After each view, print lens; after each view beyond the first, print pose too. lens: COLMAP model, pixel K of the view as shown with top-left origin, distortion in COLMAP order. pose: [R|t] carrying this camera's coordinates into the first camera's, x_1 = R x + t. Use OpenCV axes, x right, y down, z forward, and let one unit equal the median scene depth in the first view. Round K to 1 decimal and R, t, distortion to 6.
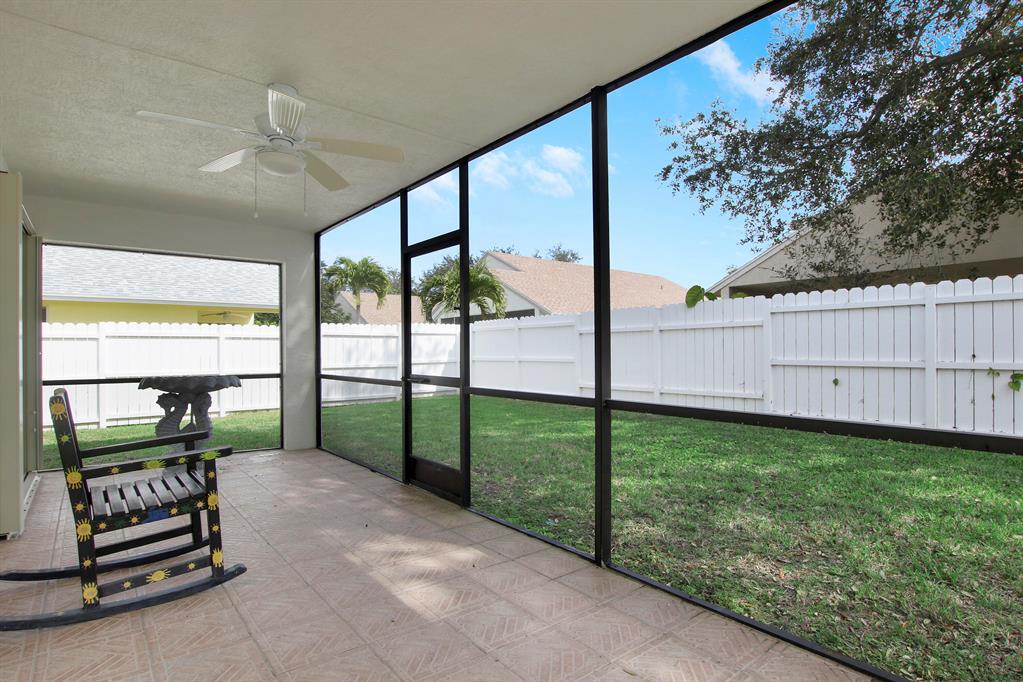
lens RADIAL K [[507.1, 0, 508.6], [0, 507.1, 347.3], [0, 0, 1]] dist [-0.012793, -0.000050]
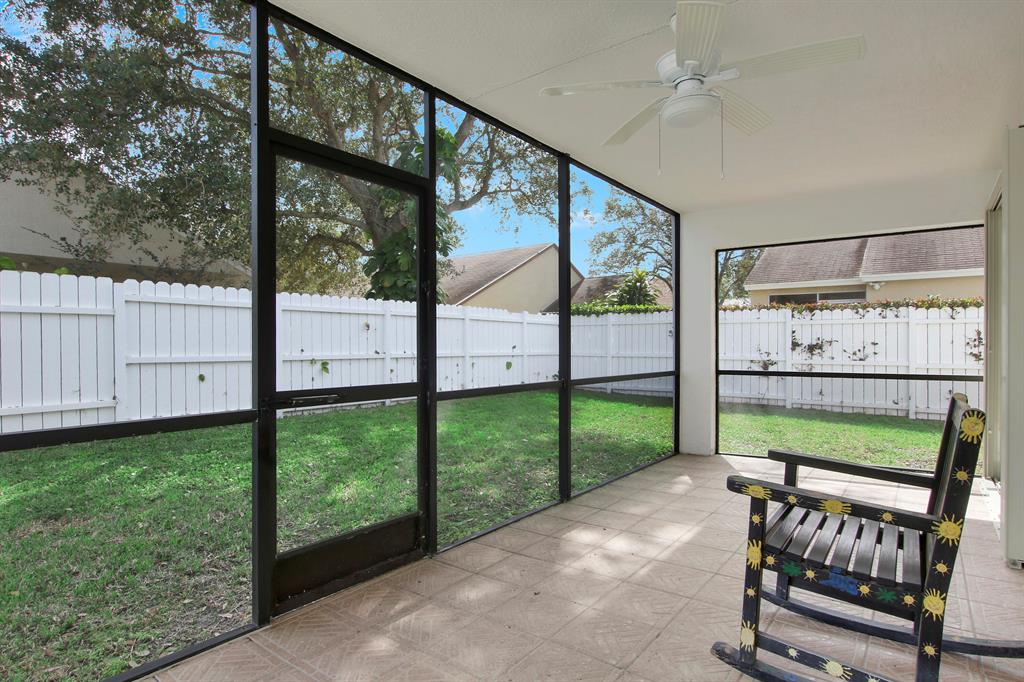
lens RADIAL K [[542.0, 0, 511.6], [0, 542.0, 344.9], [0, 0, 1]] dist [-0.006578, -0.000250]
pose [[-0.207532, 0.006248, 0.978208, -0.651672], [-0.004639, 0.999962, -0.007371, 0.011144], [-0.978217, -0.006068, -0.207495, 0.773785]]
